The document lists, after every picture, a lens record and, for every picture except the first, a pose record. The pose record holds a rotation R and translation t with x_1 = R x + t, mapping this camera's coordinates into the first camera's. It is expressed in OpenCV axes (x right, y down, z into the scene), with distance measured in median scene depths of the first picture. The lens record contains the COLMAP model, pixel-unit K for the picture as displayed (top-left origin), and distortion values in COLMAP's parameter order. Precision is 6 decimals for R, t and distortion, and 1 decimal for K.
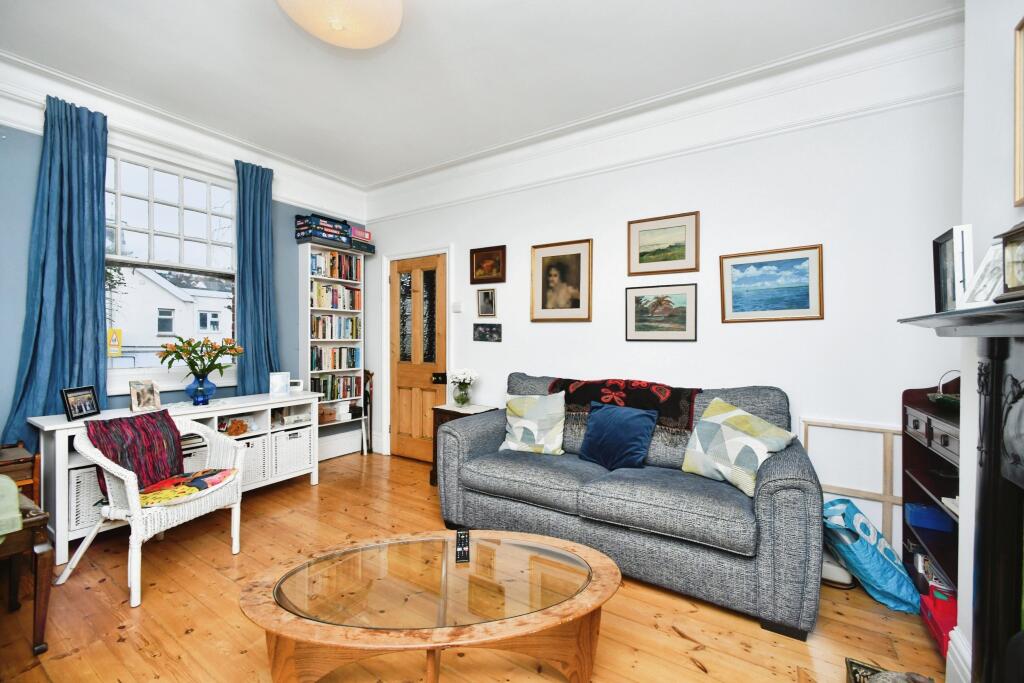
lens RADIAL K [[414.3, 0, 510.6], [0, 414.3, 340.5], [0, 0, 1]] dist [0.001525, 0.000131]
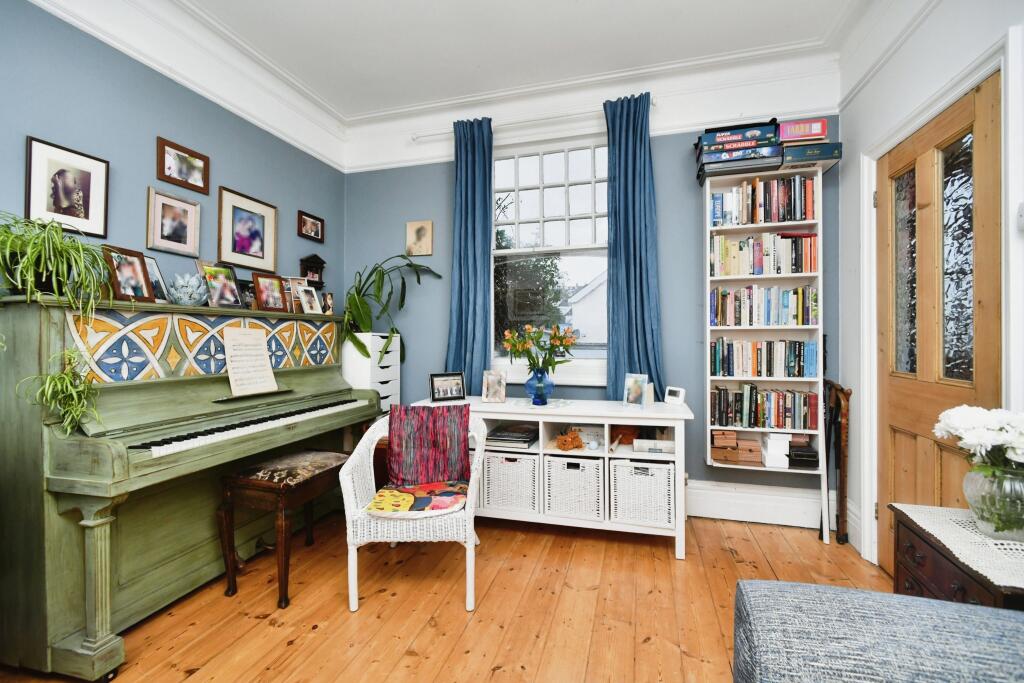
lens RADIAL K [[429.4, 0, 522.1], [0, 429.4, 337.2], [0, 0, 1]] dist [-0.001937, -0.000547]
pose [[0.300083, -0.003165, -0.953908, 0.064571], [0.004443, 0.999988, -0.001920, 0.013132], [0.953903, -0.003662, 0.300094, 0.513094]]
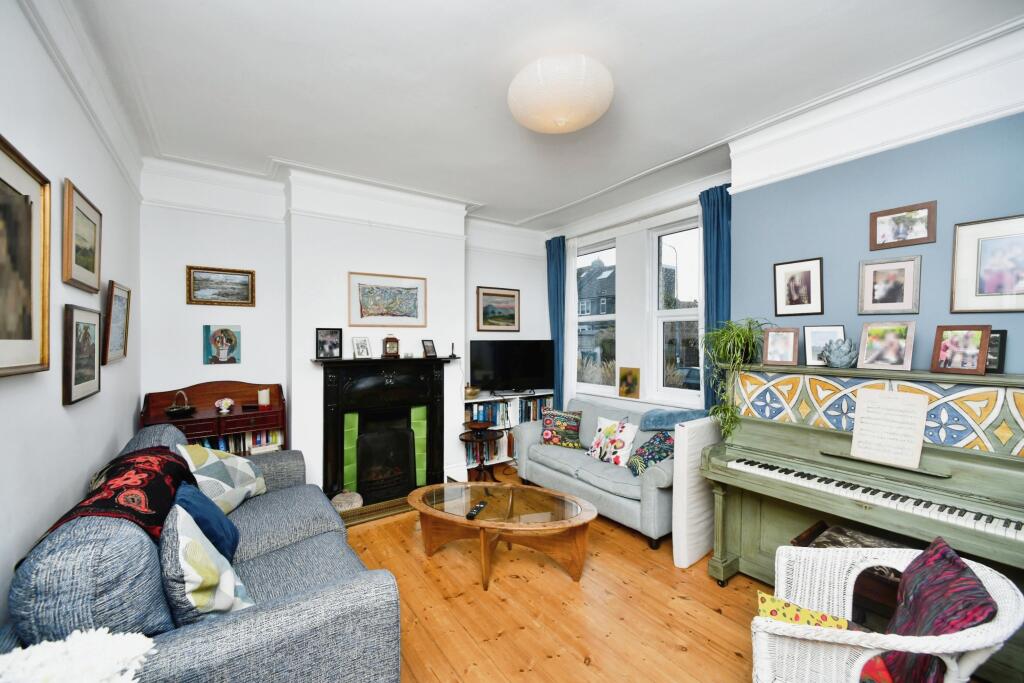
lens RADIAL K [[406.3, 0, 509.2], [0, 406.3, 338.0], [0, 0, 1]] dist [-0.000740, -0.000190]
pose [[-0.927299, -0.000598, 0.374322, -0.319484], [-0.000450, 1.000000, 0.000483, -0.063799], [-0.374322, 0.000279, -0.927299, 0.957634]]
